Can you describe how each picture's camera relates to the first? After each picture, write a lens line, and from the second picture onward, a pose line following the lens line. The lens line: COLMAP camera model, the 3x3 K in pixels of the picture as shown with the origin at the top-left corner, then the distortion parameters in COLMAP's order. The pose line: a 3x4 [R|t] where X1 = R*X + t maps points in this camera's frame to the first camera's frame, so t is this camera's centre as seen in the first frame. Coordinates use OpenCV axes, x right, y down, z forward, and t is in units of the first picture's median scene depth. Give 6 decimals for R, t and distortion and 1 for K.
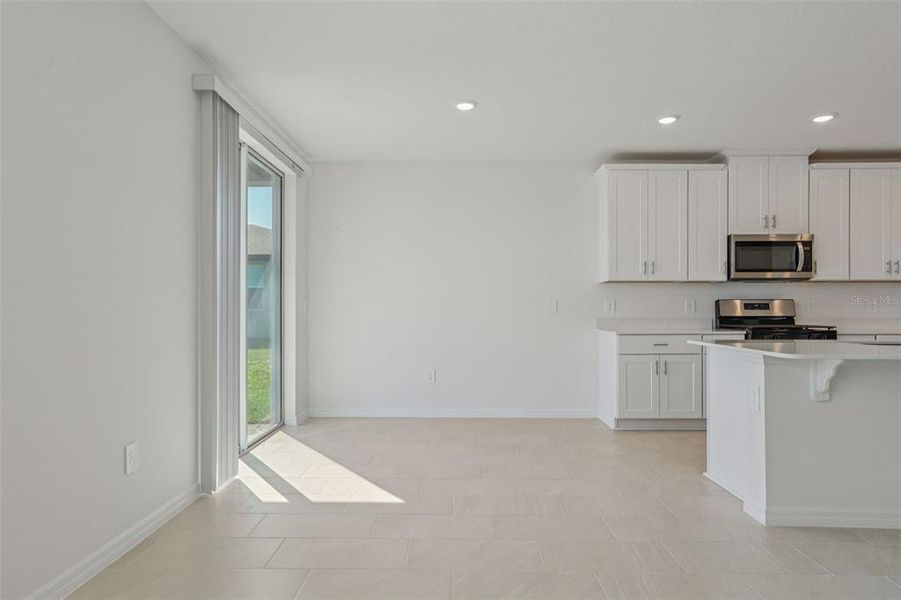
lens RADIAL K [[483.4, 0, 451.8], [0, 483.4, 299.4], [0, 0, 1]] dist [0.015271, -0.001258]
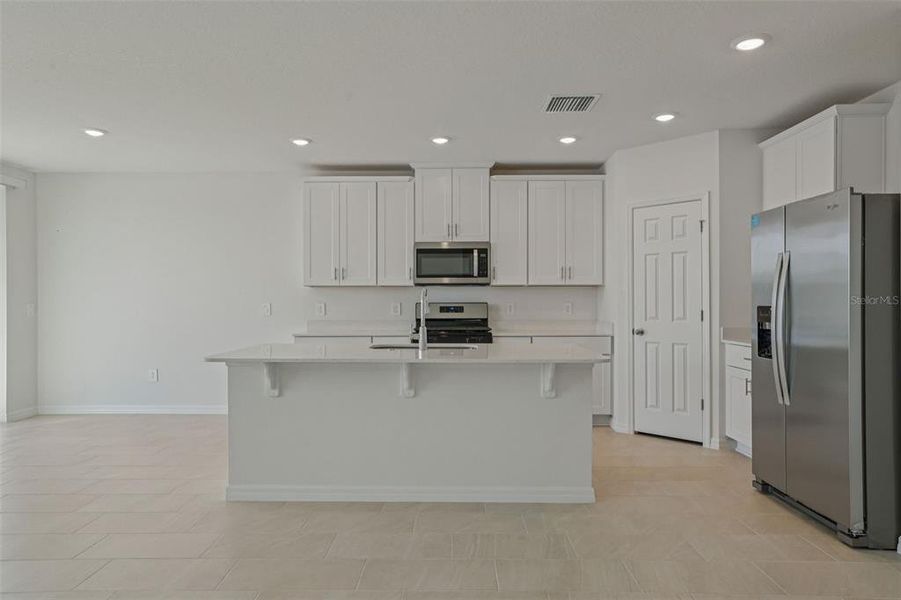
lens RADIAL K [[499.8, 0, 451.9], [0, 499.8, 317.1], [0, 0, 1]] dist [0.021590, -0.000091]
pose [[0.999986, -0.000677, -0.005274, 0.654343], [0.000803, 0.999712, 0.024004, 0.004994], [0.005257, -0.024008, 0.999698, -0.106425]]
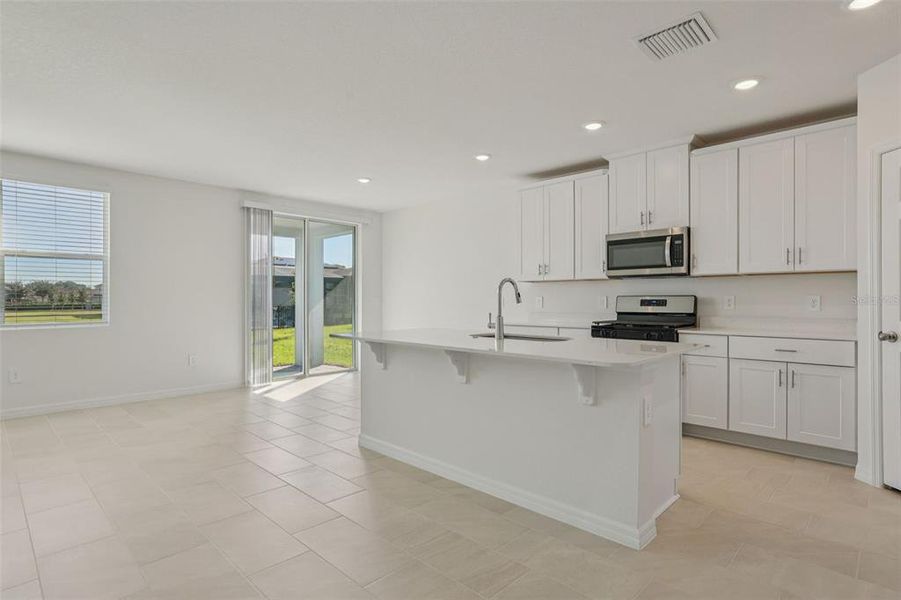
lens RADIAL K [[483.4, 0, 450.2], [0, 483.4, 294.1], [0, 0, 1]] dist [0.015271, -0.001258]
pose [[0.720022, -0.008983, -0.693893, 1.047020], [0.005166, 0.999958, -0.007585, 0.001967], [0.693932, 0.001877, 0.720038, 0.004585]]
